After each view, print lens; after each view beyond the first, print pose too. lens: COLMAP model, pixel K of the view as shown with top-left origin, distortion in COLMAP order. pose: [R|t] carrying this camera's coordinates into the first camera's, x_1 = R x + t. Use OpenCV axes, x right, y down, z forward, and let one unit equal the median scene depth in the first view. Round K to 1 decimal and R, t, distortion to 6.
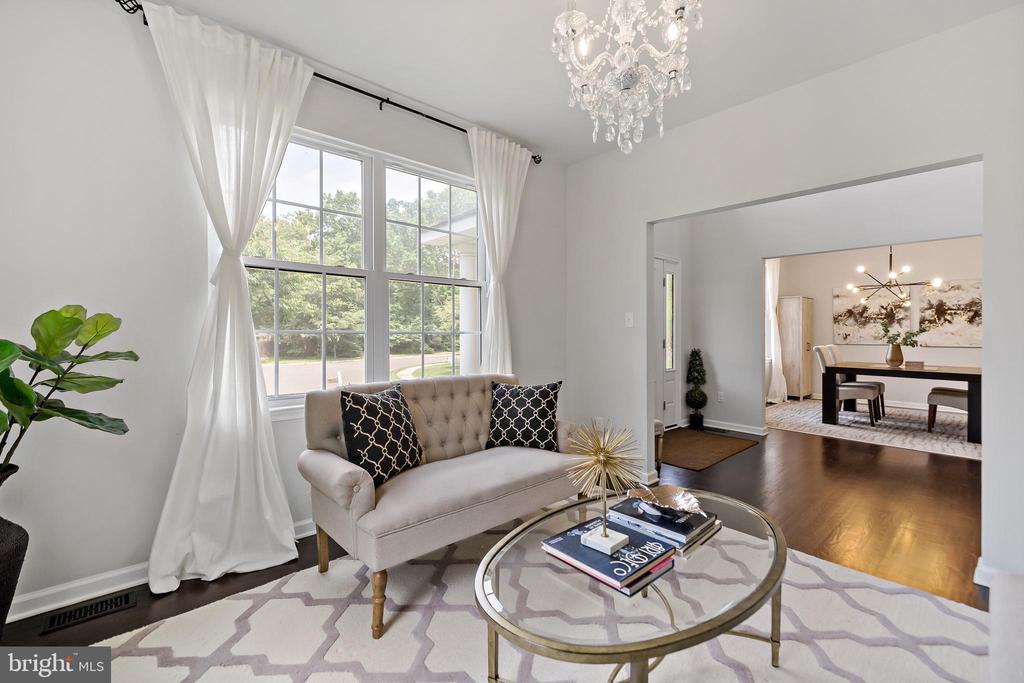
lens RADIAL K [[435.8, 0, 514.9], [0, 435.8, 333.3], [0, 0, 1]] dist [-0.001423, -0.000122]
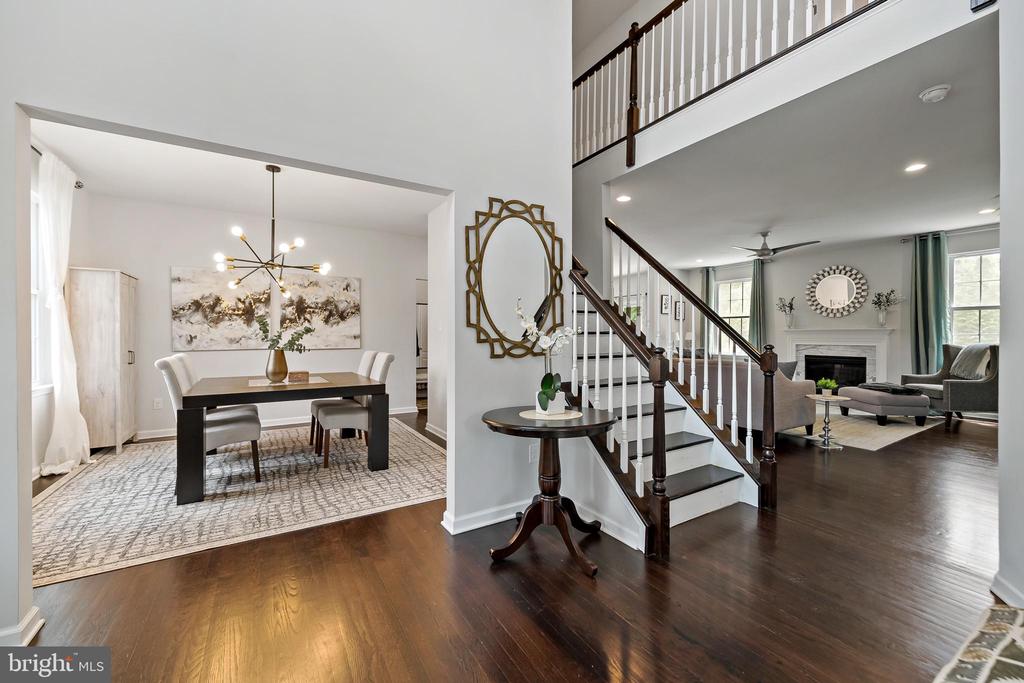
lens RADIAL K [[411.6, 0, 508.6], [0, 411.6, 334.1], [0, 0, 1]] dist [-0.001494, -0.000126]
pose [[0.197007, -0.001912, 0.980400, 0.247788], [0.003971, 0.999991, 0.001152, 0.000389], [-0.980394, 0.003666, 0.197013, 0.422937]]
